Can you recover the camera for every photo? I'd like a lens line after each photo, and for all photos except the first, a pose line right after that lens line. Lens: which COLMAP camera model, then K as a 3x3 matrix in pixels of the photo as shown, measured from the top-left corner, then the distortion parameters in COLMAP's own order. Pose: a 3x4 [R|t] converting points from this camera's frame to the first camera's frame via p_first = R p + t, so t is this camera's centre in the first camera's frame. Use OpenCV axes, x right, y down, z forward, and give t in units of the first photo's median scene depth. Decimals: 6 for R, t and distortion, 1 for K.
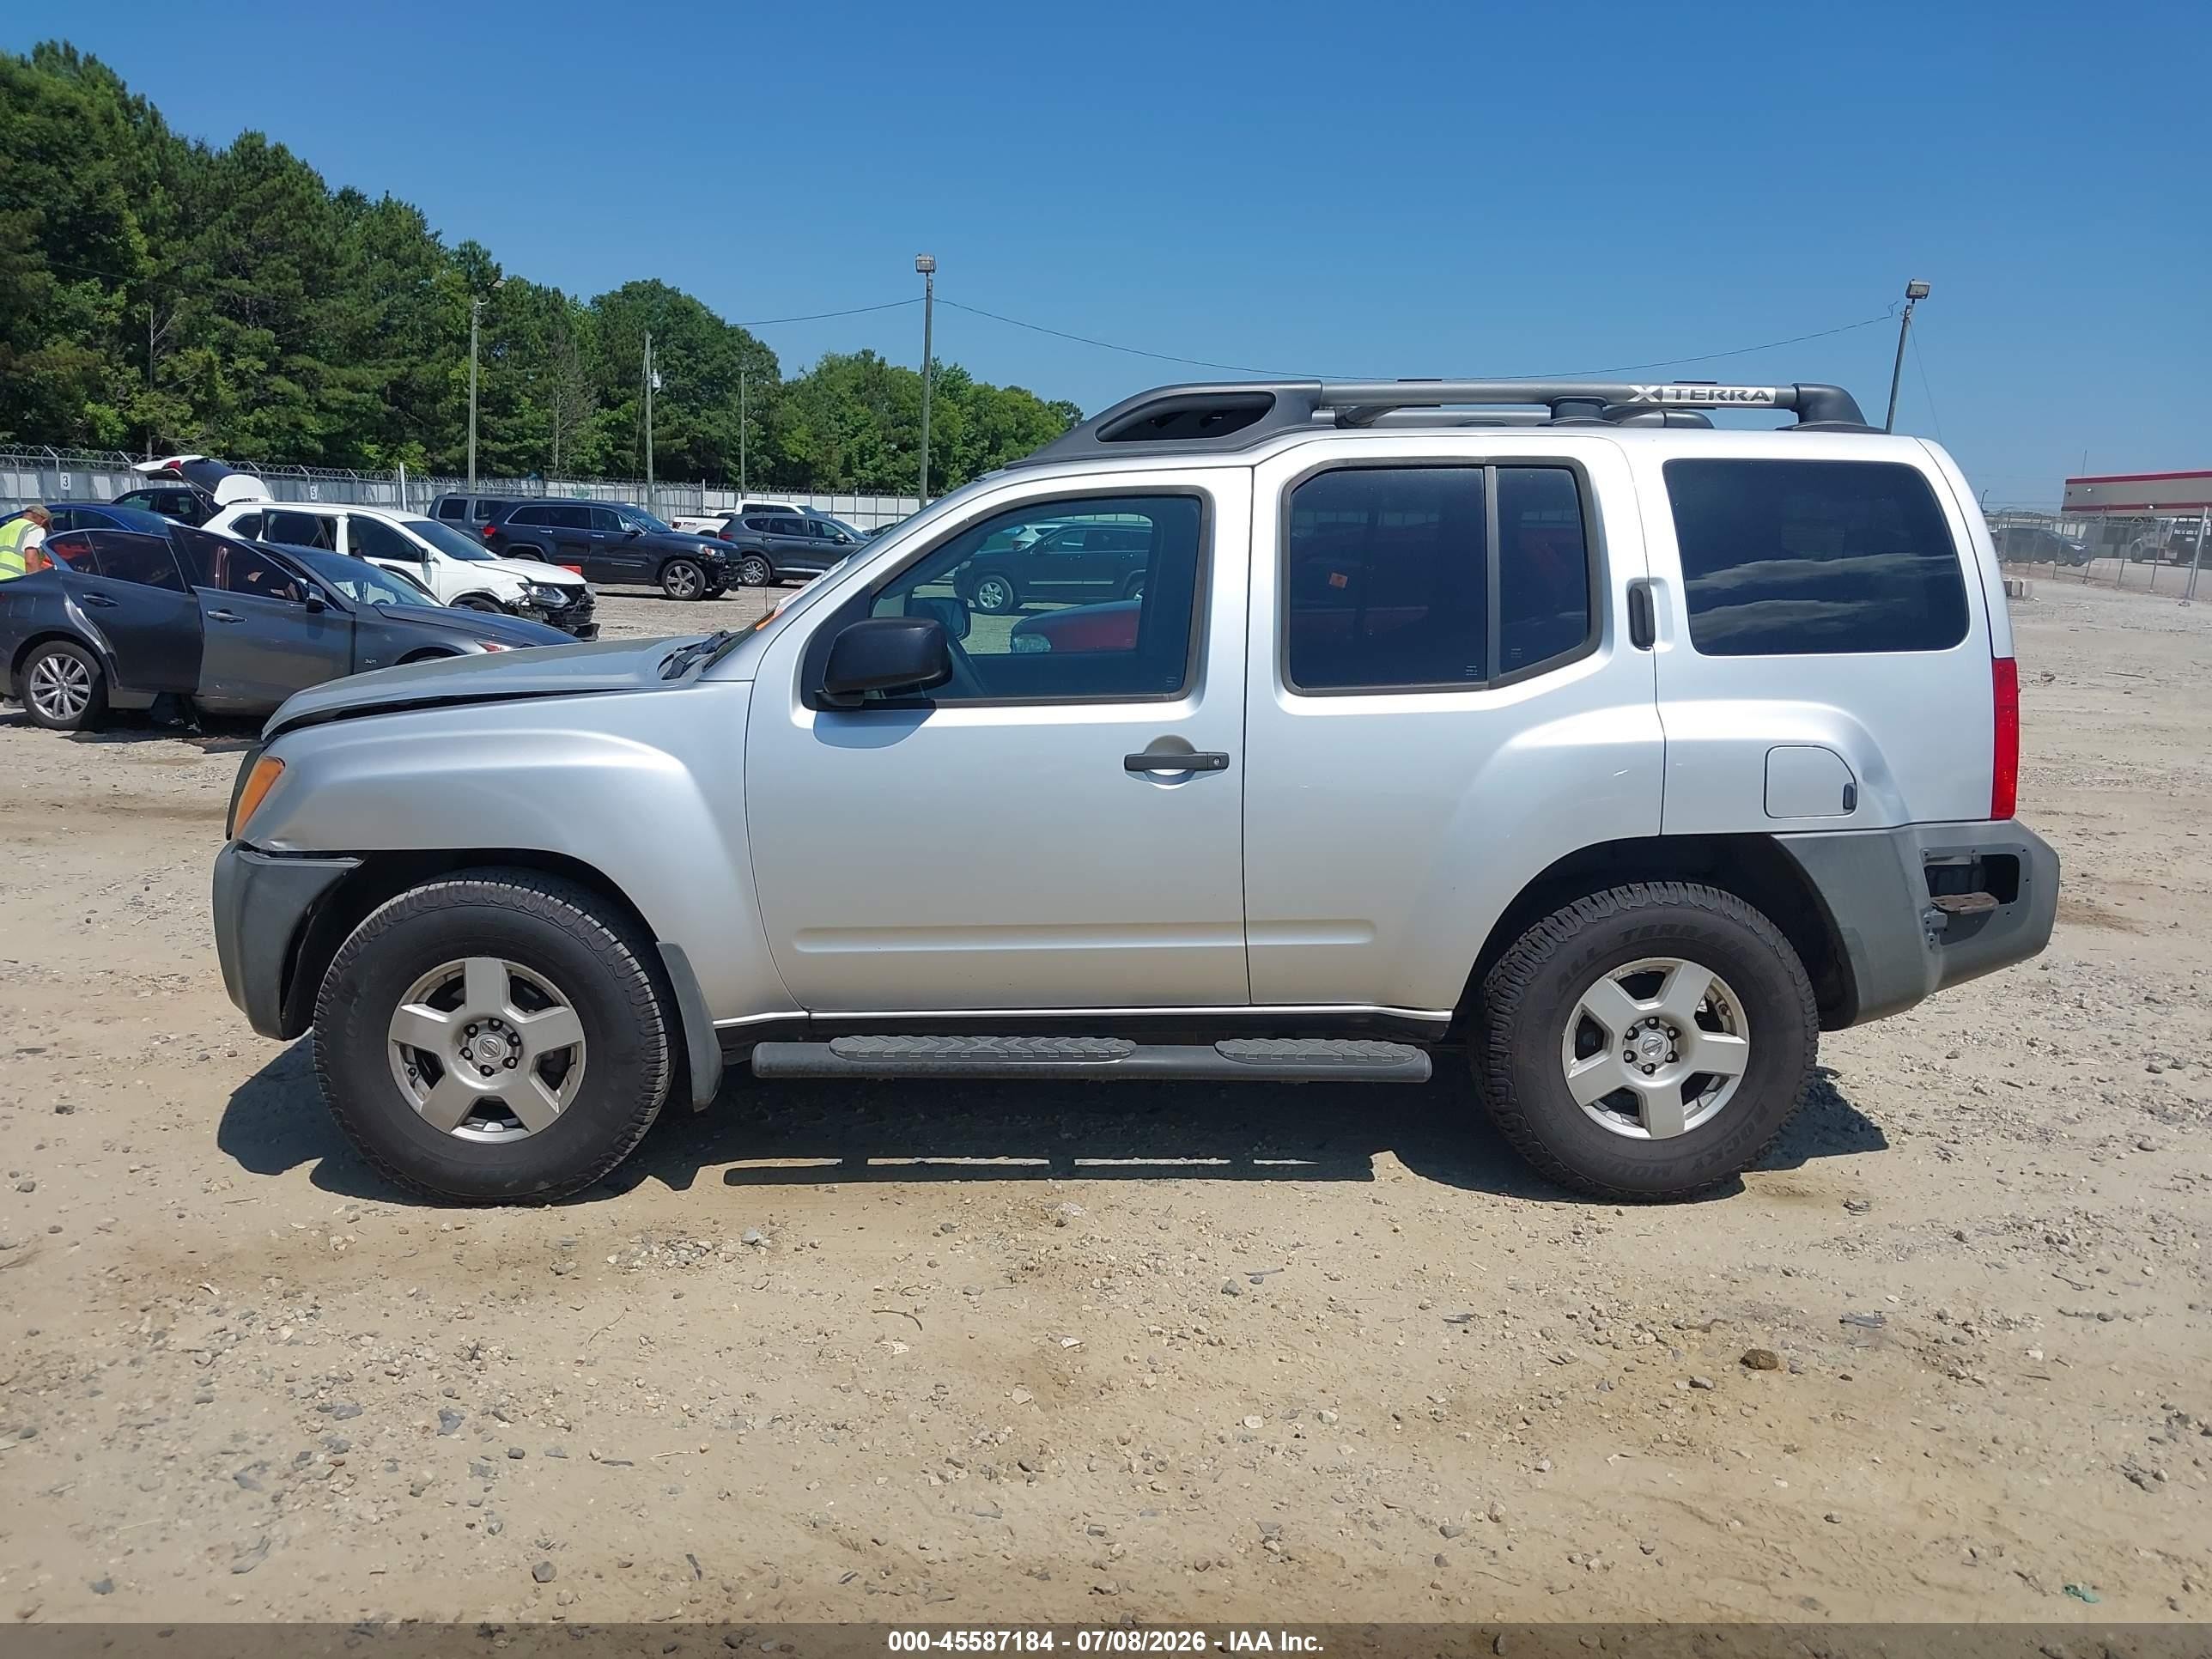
lens RADIAL K [[1763.8, 0, 1028.2], [0, 1763.8, 789.6], [0, 0, 1]] dist [0.032112, -0.003521]
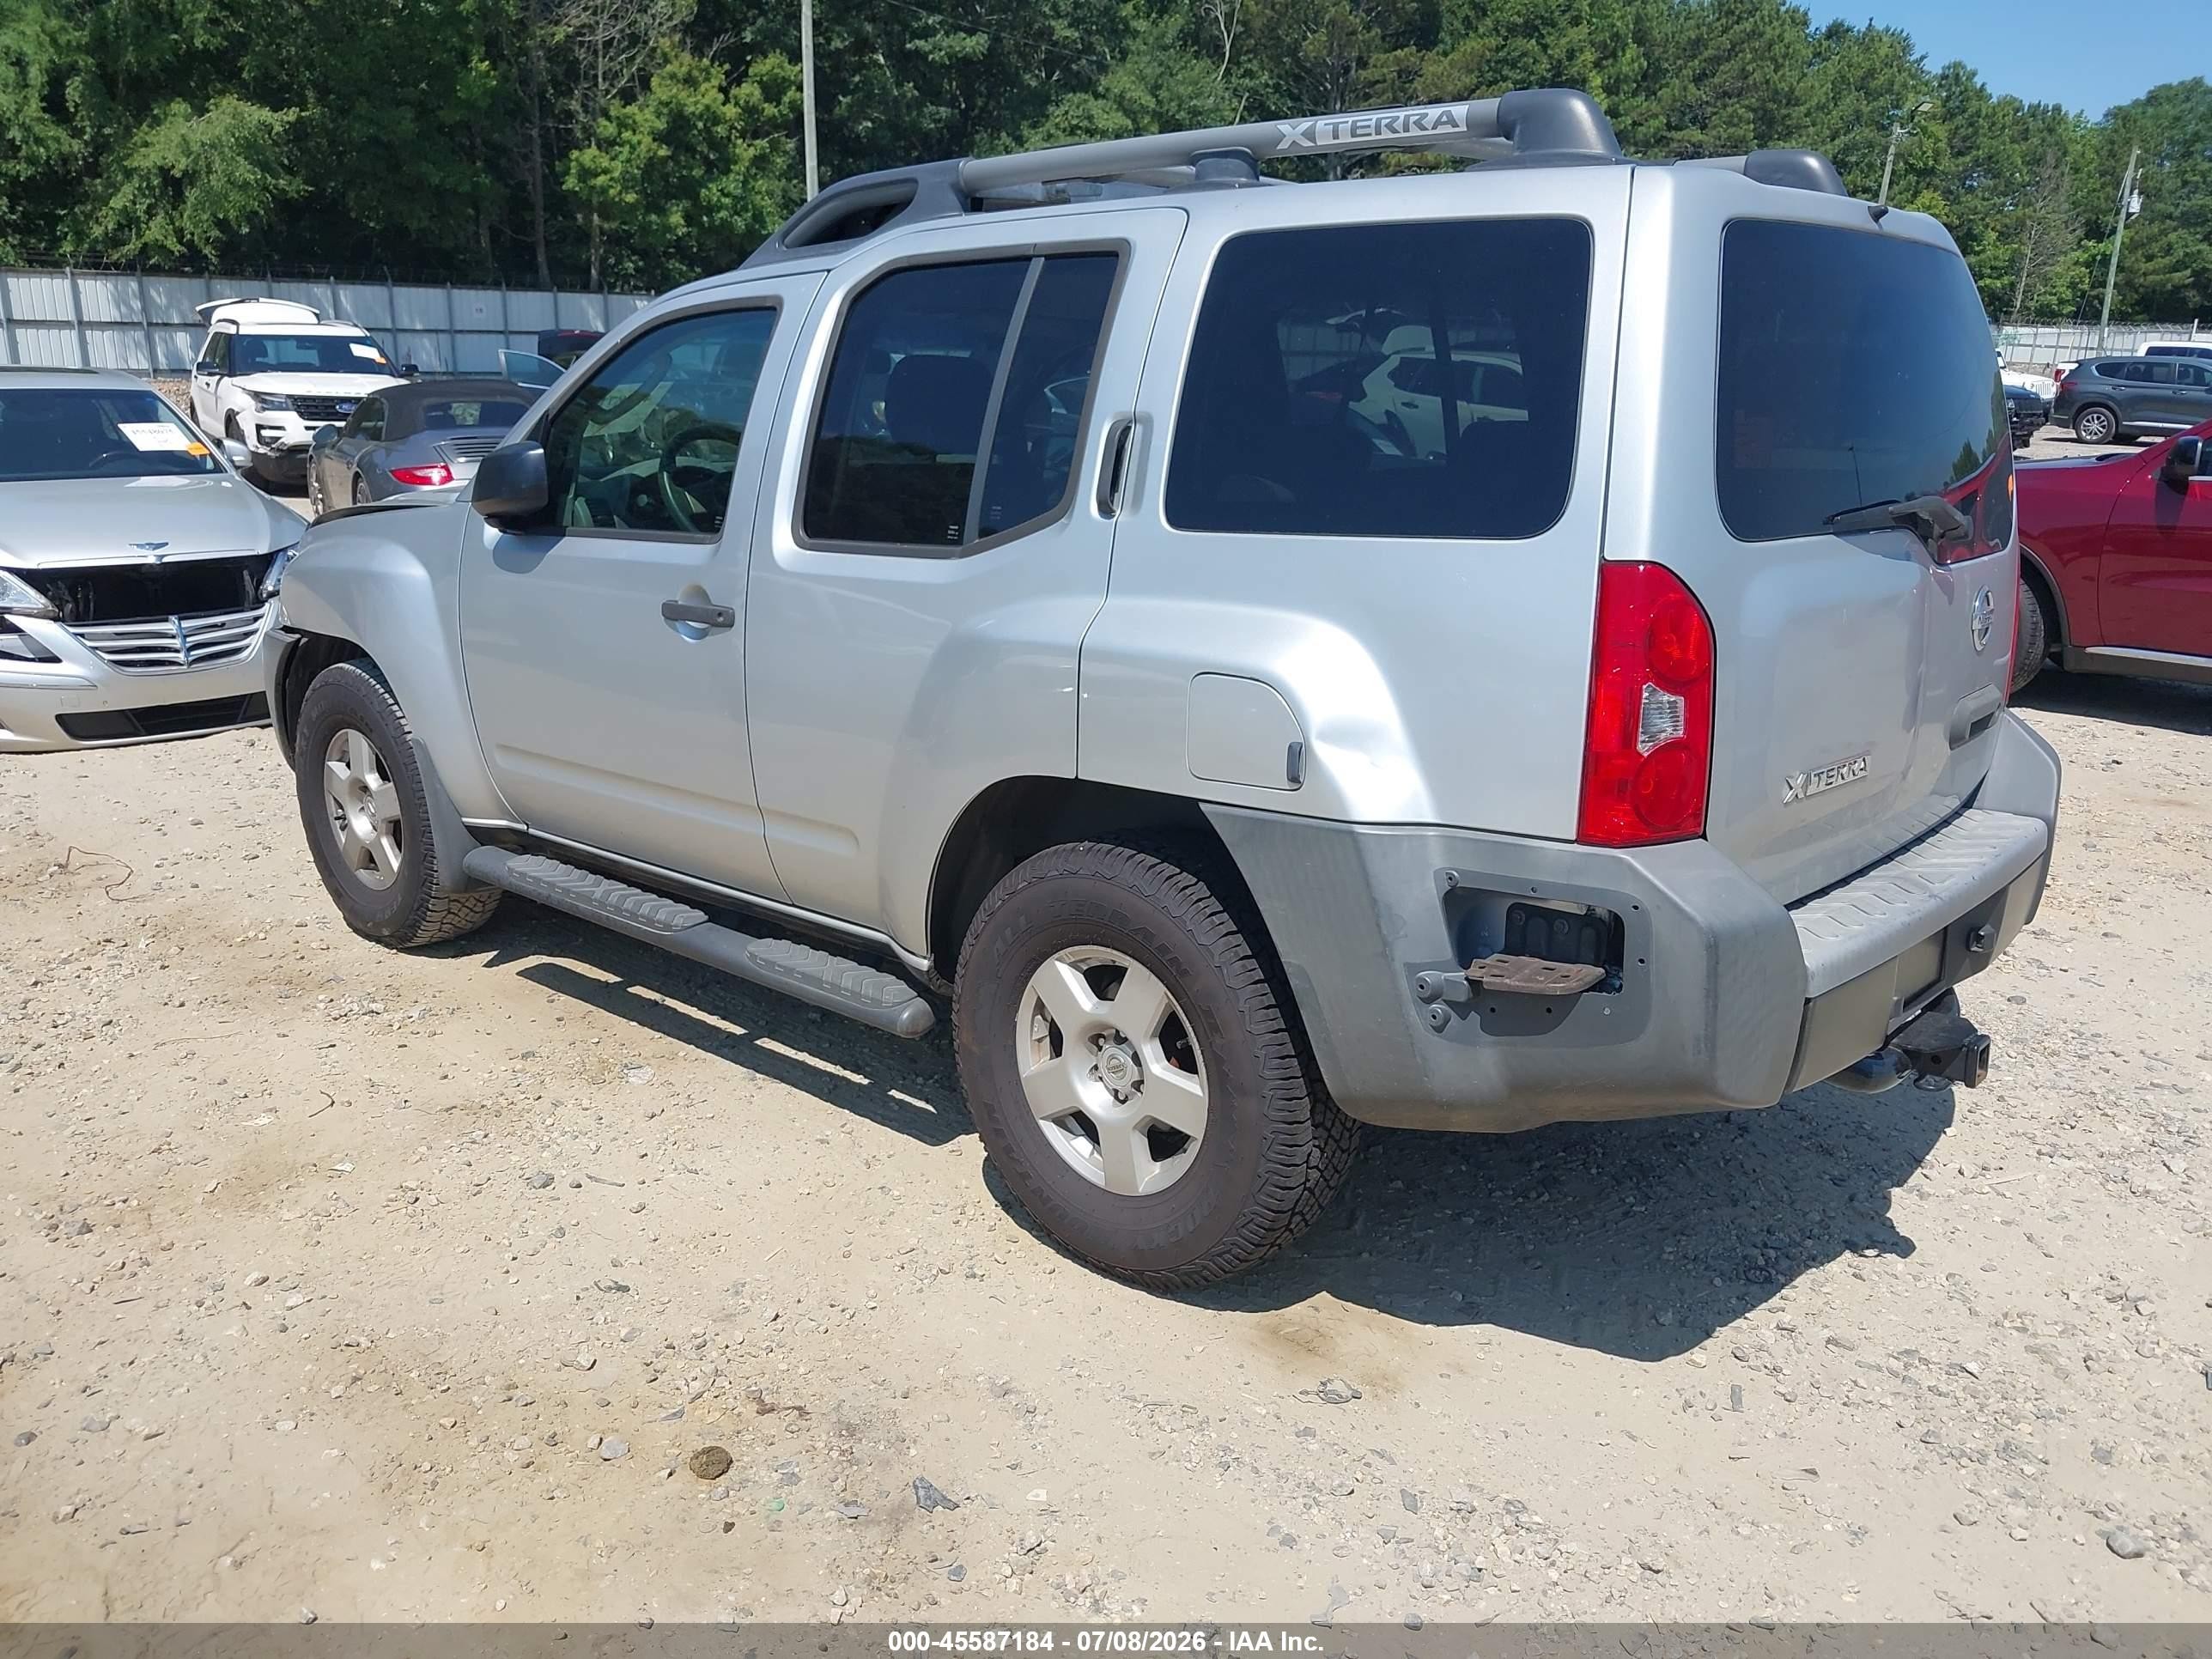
lens RADIAL K [[1738.4, 0, 1118.4], [0, 1738.4, 833.4], [0, 0, 1]] dist [0.008941, -0.019594]
pose [[0.729258, 0.173133, -0.661973, 0.829976], [-0.100368, 0.984061, 0.146802, -0.056490], [0.676837, -0.040616, 0.735011, 0.489659]]
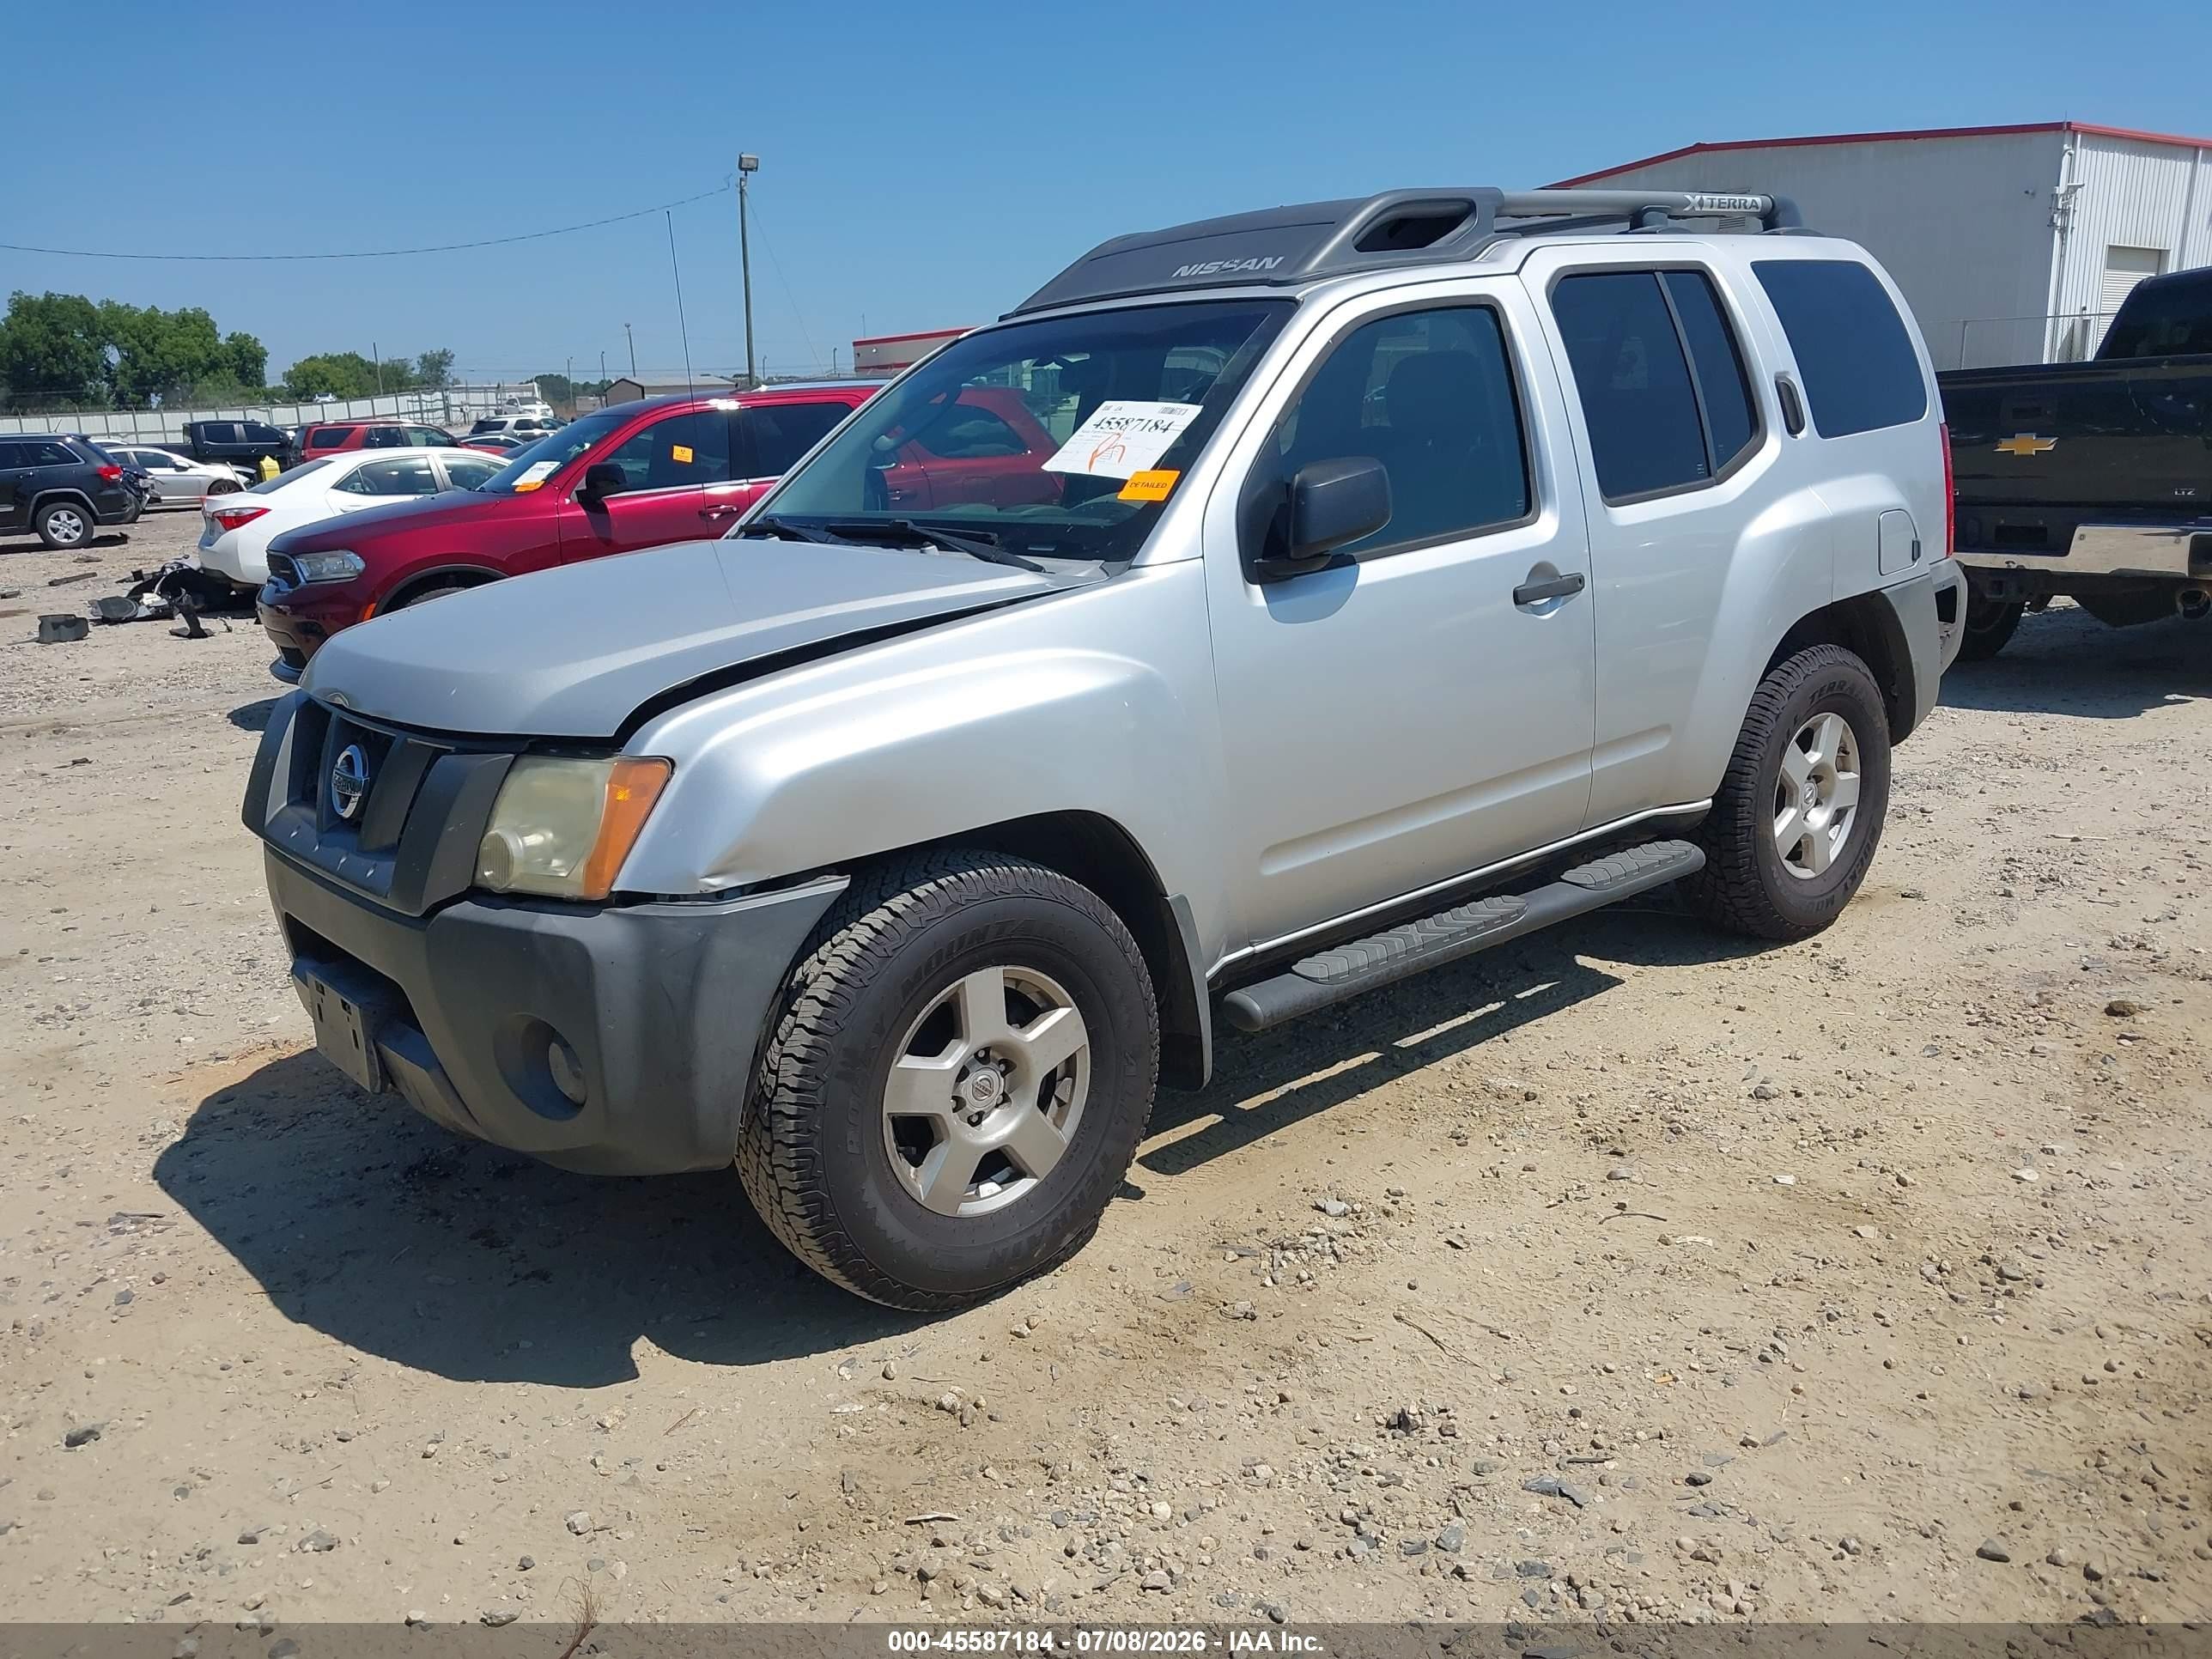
lens RADIAL K [[1738.4, 0, 1118.4], [0, 1738.4, 833.4], [0, 0, 1]] dist [0.008941, -0.019594]
pose [[0.797770, -0.205778, 0.566761, -0.648323], [0.155953, 0.978397, 0.135716, -0.050386], [-0.582444, -0.019882, 0.812628, 0.366858]]
